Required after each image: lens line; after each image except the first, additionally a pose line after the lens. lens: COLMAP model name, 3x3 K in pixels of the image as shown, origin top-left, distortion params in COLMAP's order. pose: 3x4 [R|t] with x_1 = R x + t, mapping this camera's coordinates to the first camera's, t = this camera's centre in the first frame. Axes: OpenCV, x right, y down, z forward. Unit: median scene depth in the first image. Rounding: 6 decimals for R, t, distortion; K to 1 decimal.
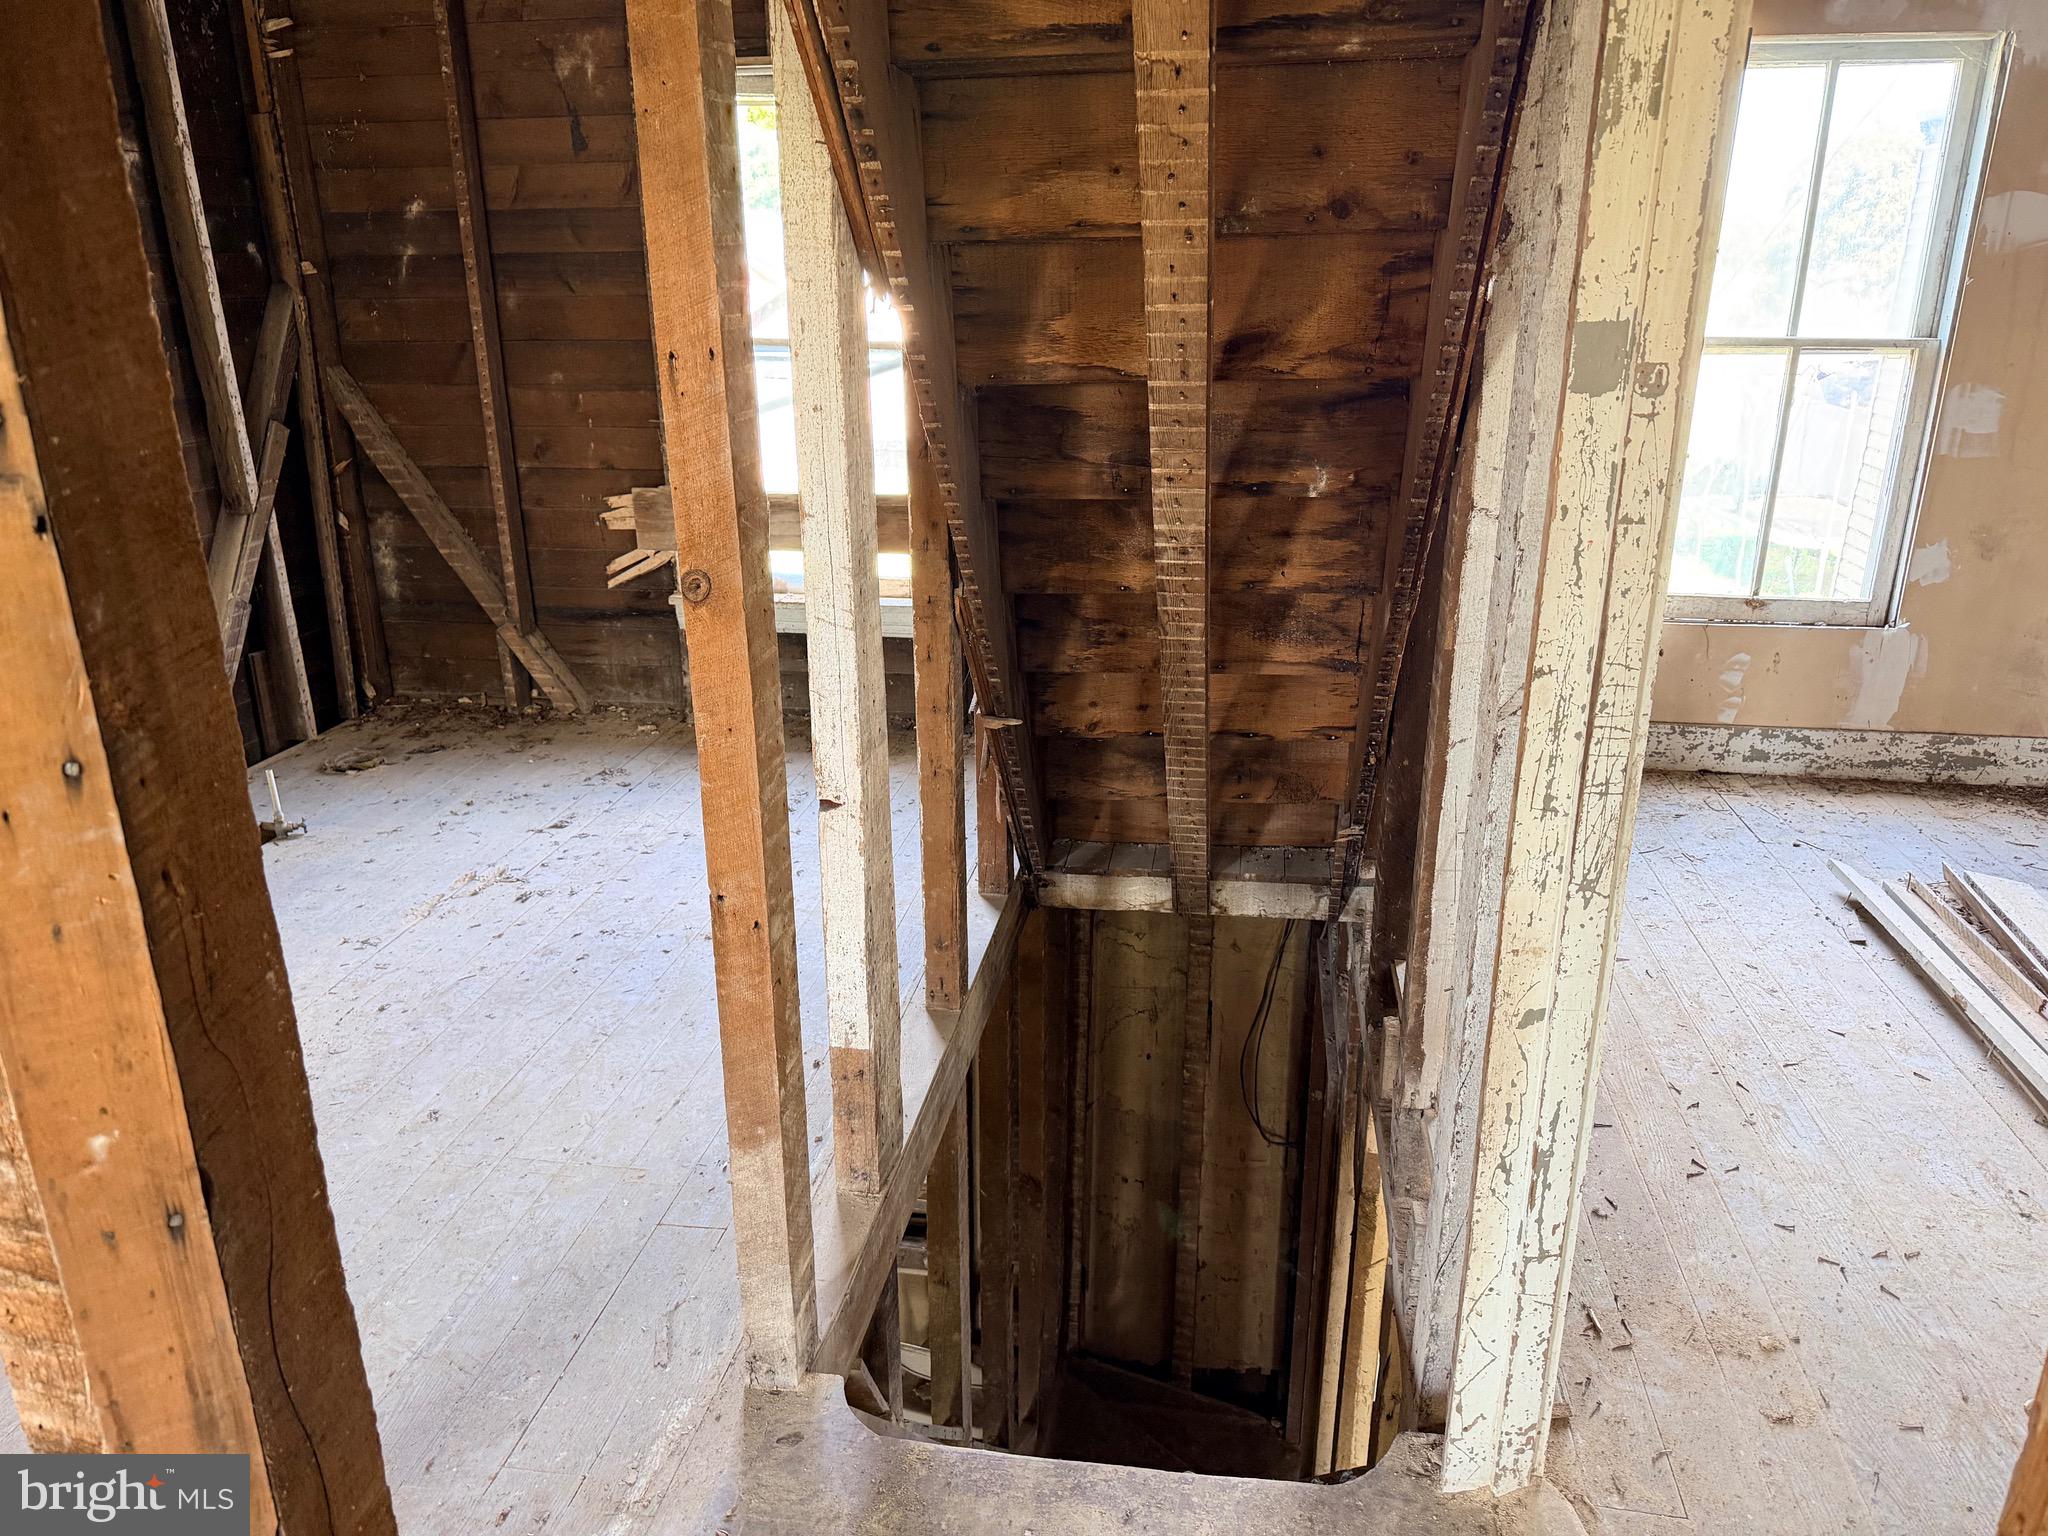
lens RADIAL K [[1450.3, 0, 1040.3], [0, 1450.3, 774.3], [0, 0, 1]] dist [0.064211, -0.071355]
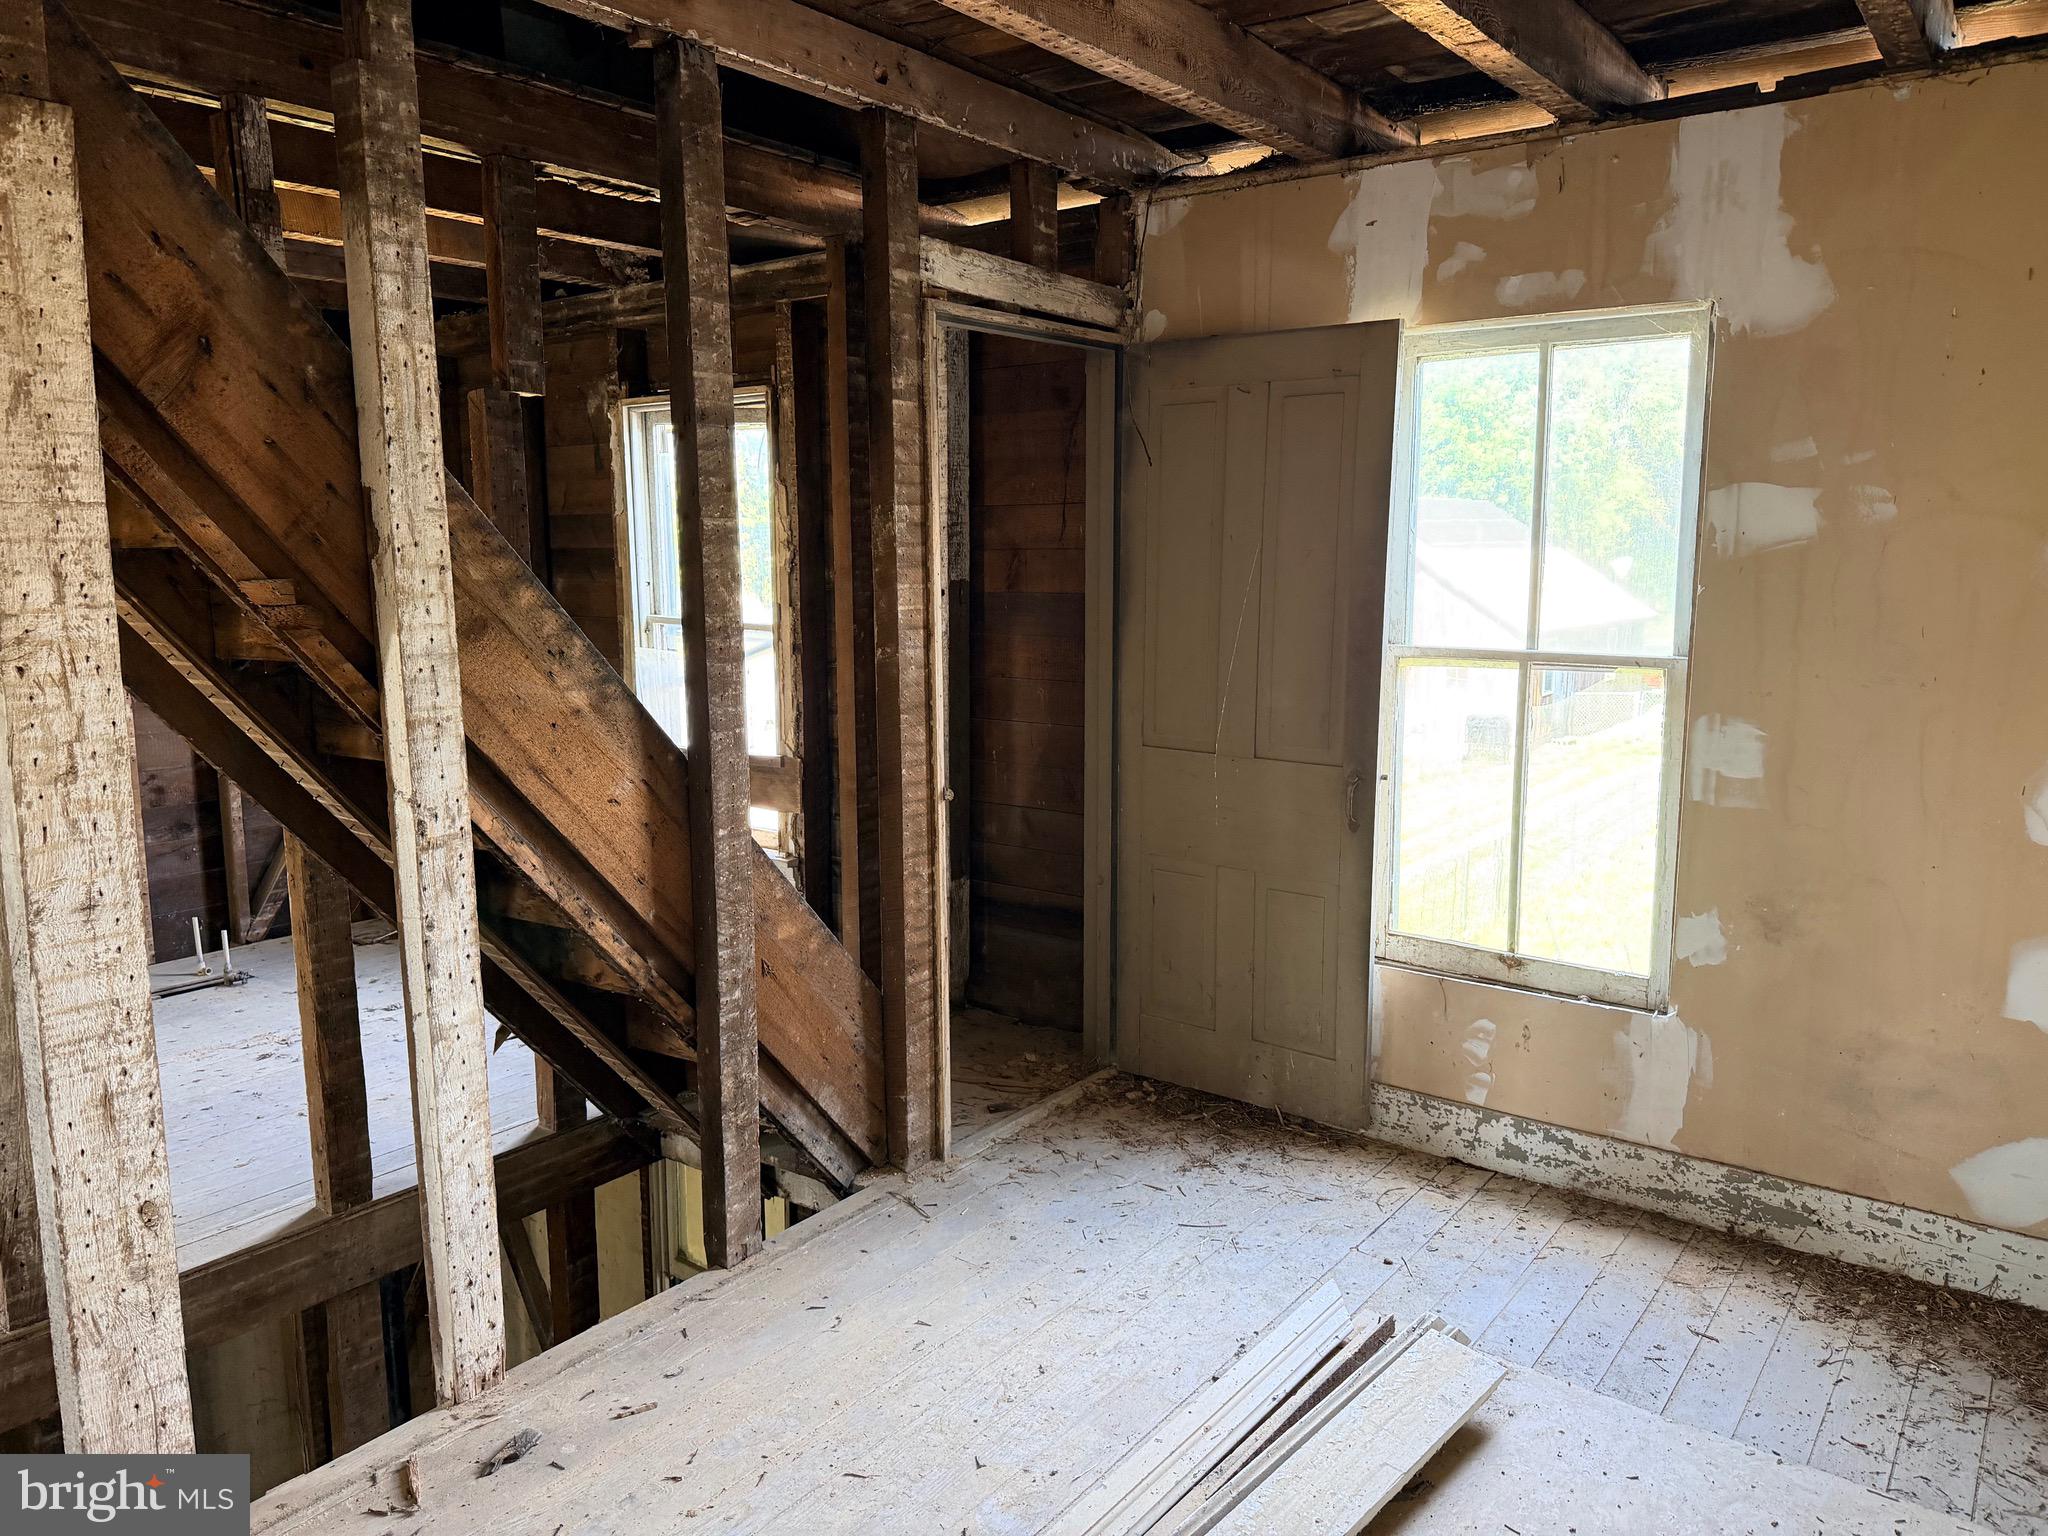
lens RADIAL K [[1450.3, 0, 1029.9], [0, 1450.3, 769.6], [0, 0, 1]] dist [0.064211, -0.071355]
pose [[0.884593, 0.073284, -0.460570, 0.622052], [-0.157689, 0.976410, -0.147505, -0.058576], [0.438896, 0.203109, 0.875281, 0.146486]]
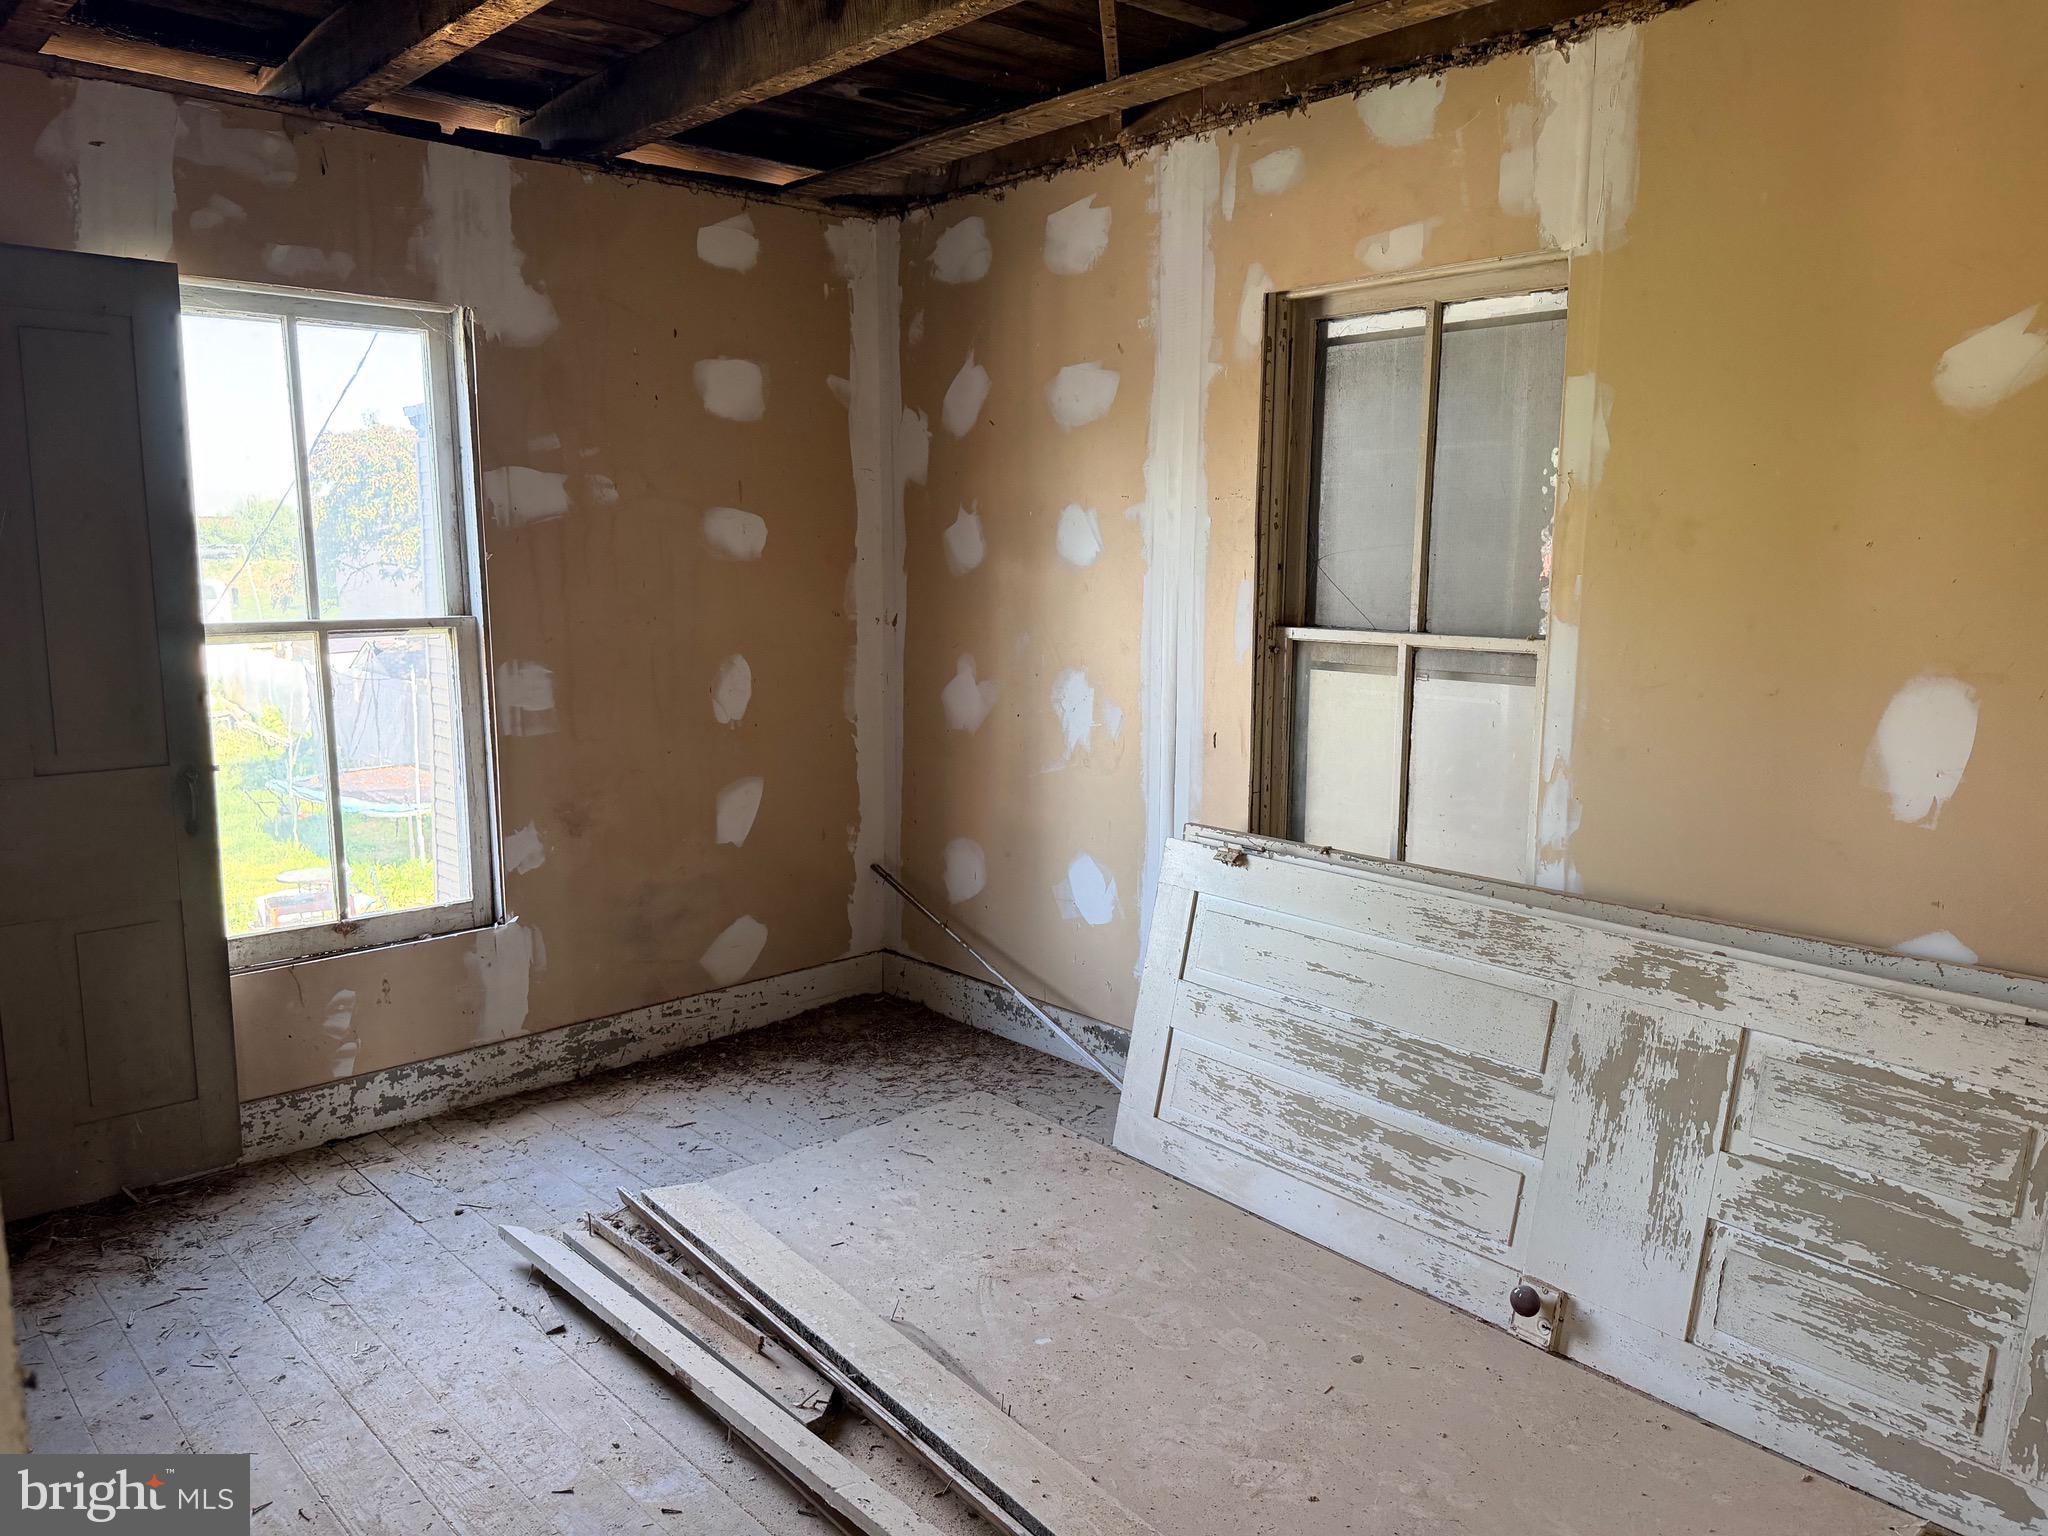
lens RADIAL K [[1450.3, 0, 1030.6], [0, 1450.3, 763.3], [0, 0, 1]] dist [0.064211, -0.071355]
pose [[0.626614, -0.118467, 0.770273, 0.102871], [0.258880, 0.963895, -0.062352, -0.054361], [-0.735075, 0.238479, 0.634659, 0.167418]]
